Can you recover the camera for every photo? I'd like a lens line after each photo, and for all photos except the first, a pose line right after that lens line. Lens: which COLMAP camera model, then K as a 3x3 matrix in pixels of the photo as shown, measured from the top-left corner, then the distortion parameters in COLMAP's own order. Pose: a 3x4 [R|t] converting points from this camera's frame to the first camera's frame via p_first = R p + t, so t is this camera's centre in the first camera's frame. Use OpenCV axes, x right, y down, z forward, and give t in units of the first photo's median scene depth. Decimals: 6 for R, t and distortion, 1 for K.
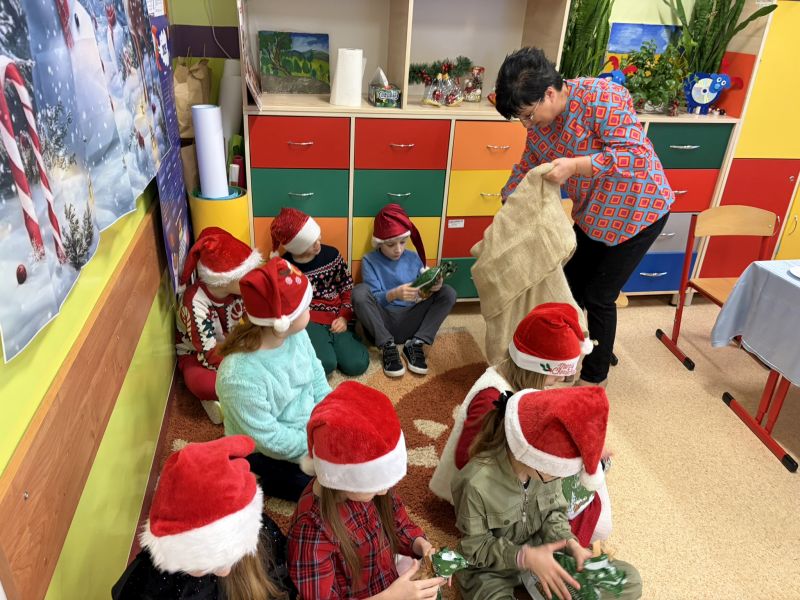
lens RADIAL K [[619.2, 0, 400.0], [0, 619.2, 300.0], [0, 0, 1]] dist [0.047135, -0.043676]
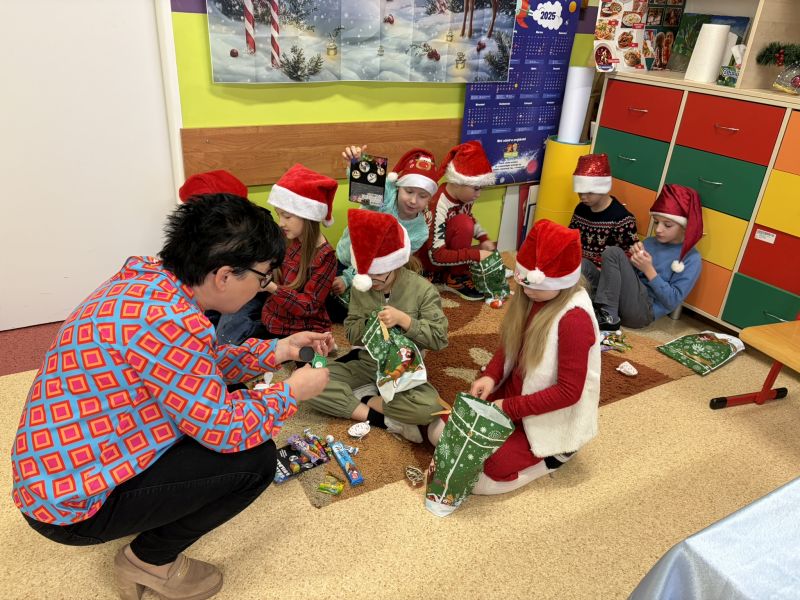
lens RADIAL K [[619.2, 0, 400.0], [0, 619.2, 300.0], [0, 0, 1]] dist [0.047135, -0.043676]
pose [[0.337922, 0.379186, -0.861410, 0.737706], [-0.451252, 0.868467, 0.205271, -0.000060], [0.825942, 0.319348, 0.464583, 0.250287]]
